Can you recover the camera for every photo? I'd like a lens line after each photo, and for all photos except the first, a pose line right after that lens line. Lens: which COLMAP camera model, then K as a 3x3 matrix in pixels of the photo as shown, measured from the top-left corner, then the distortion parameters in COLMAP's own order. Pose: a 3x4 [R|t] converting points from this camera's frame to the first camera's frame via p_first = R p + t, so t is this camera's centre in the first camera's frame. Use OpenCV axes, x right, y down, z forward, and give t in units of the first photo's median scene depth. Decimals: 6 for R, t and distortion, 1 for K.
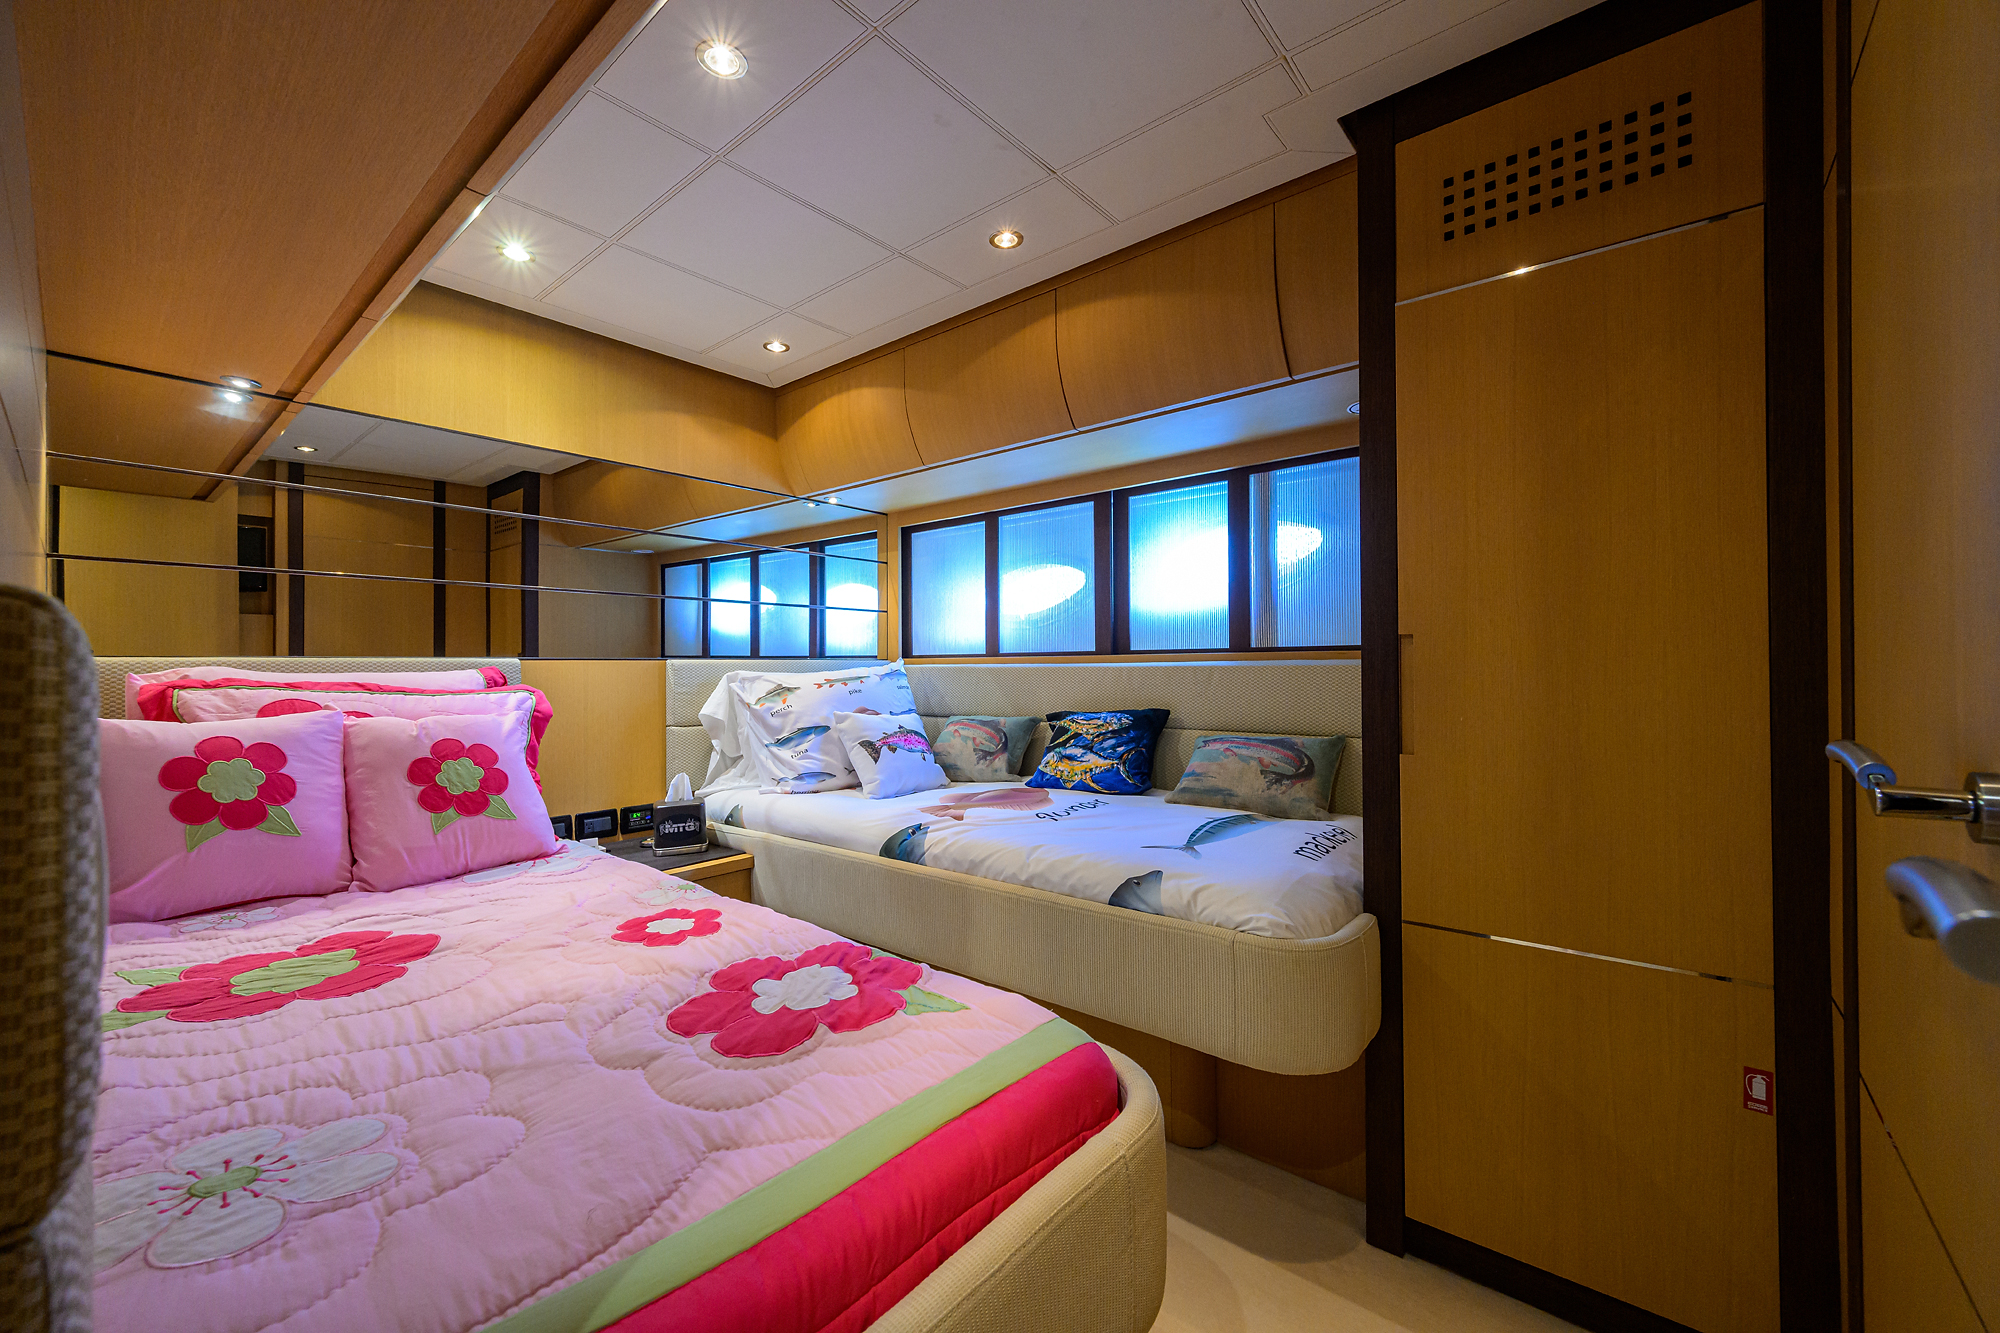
lens RADIAL K [[782.5, 0, 1007.6], [0, 782.5, 663.3], [0, 0, 1]] dist [-0.001888, 0.002402]
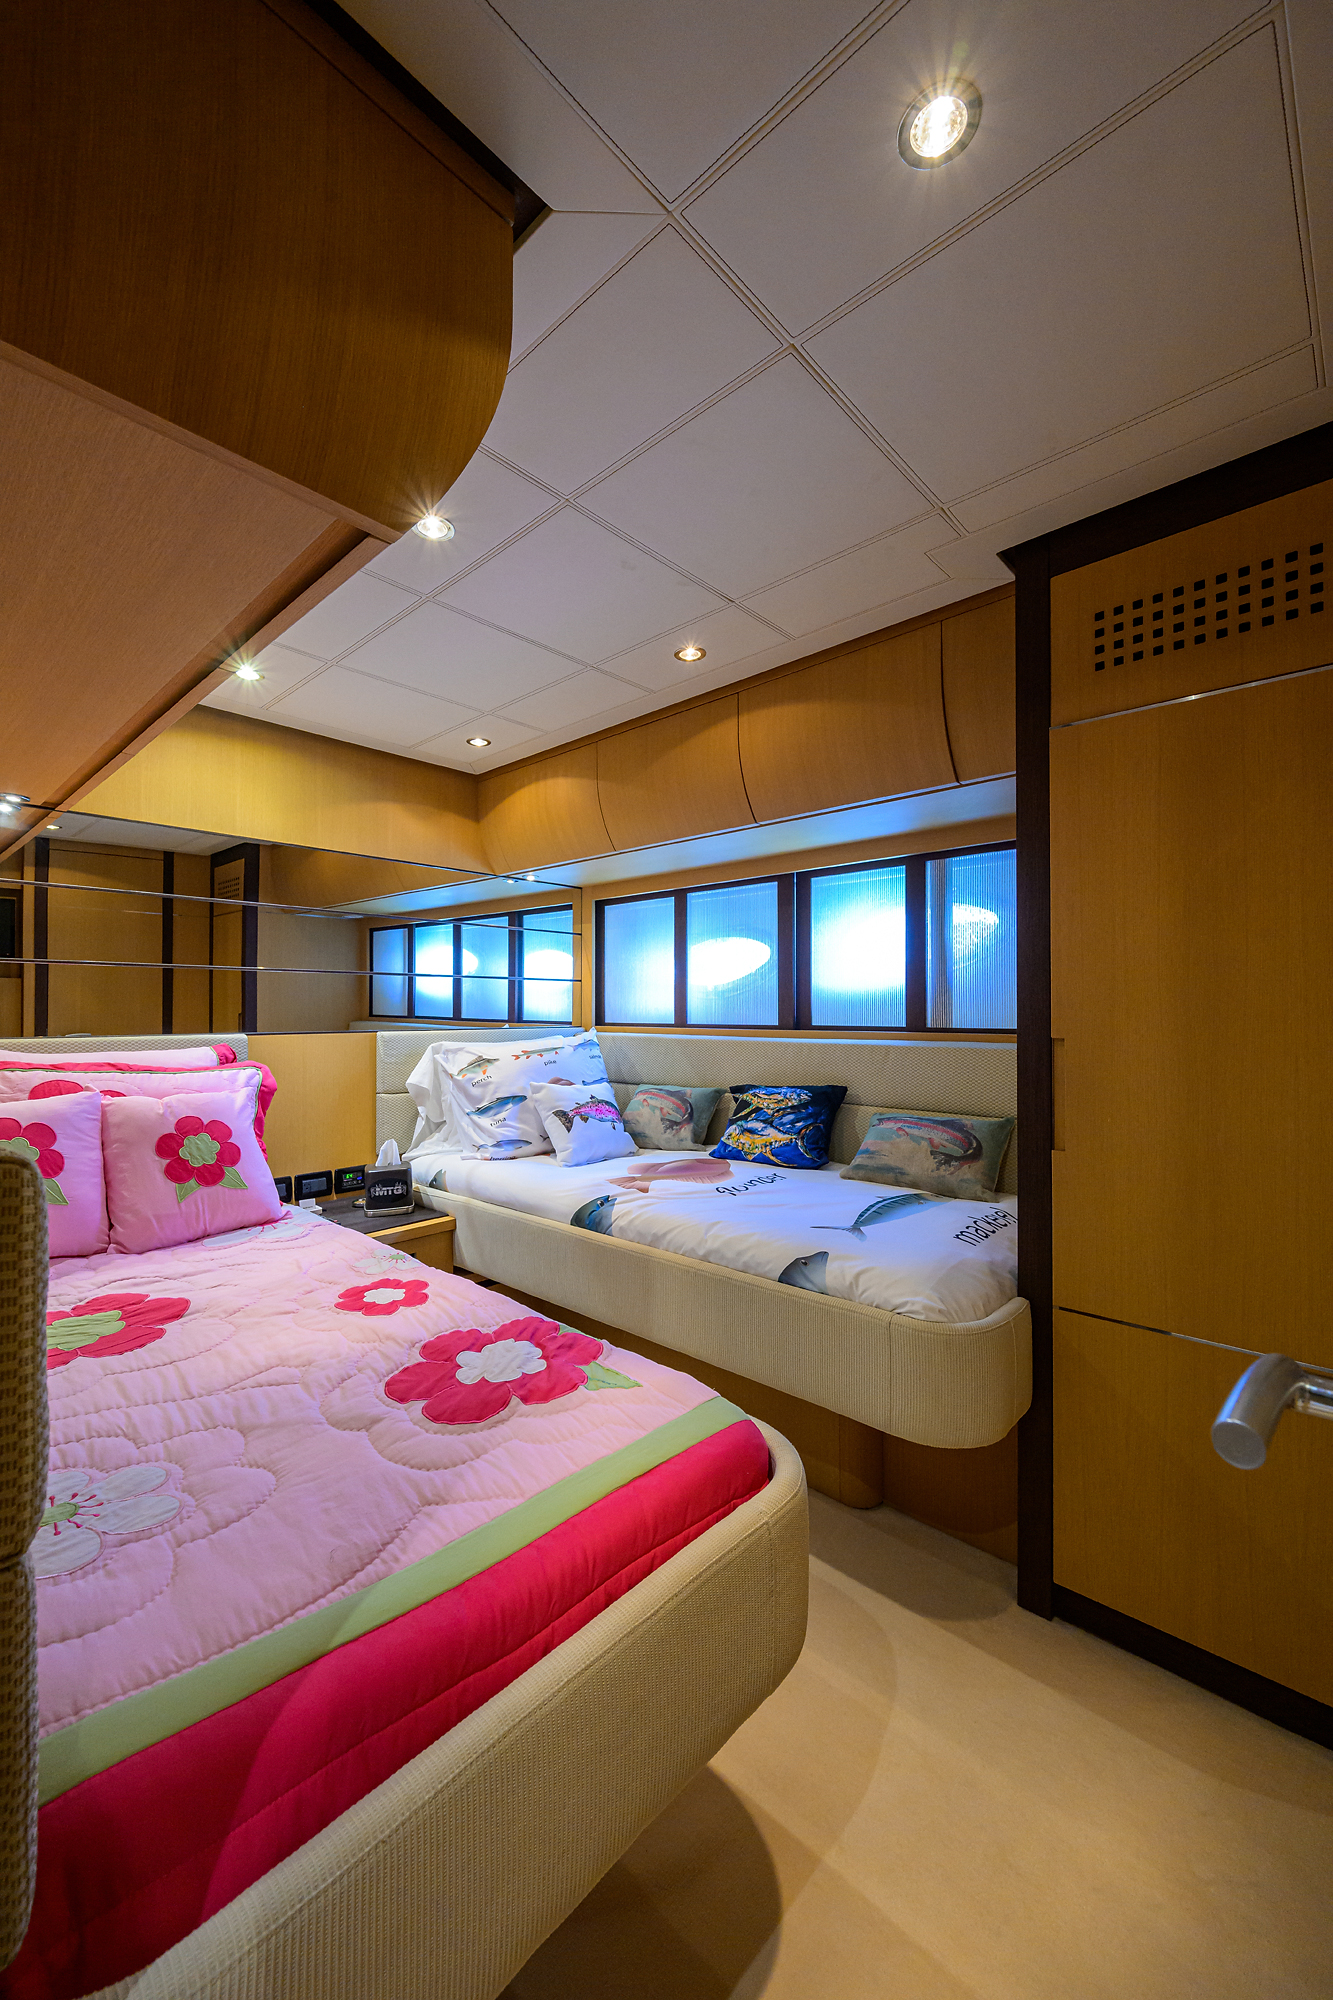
lens RADIAL K [[782.5, 0, 659.2], [0, 782.5, 1005.9], [0, 0, 1]] dist [-0.001888, 0.002402]
pose [[0.998286, 0.004315, -0.058364, 0.026590], [-0.004321, 0.999991, 0.000016, -0.074968], [0.058364, 0.000236, 0.998295, -0.094516]]
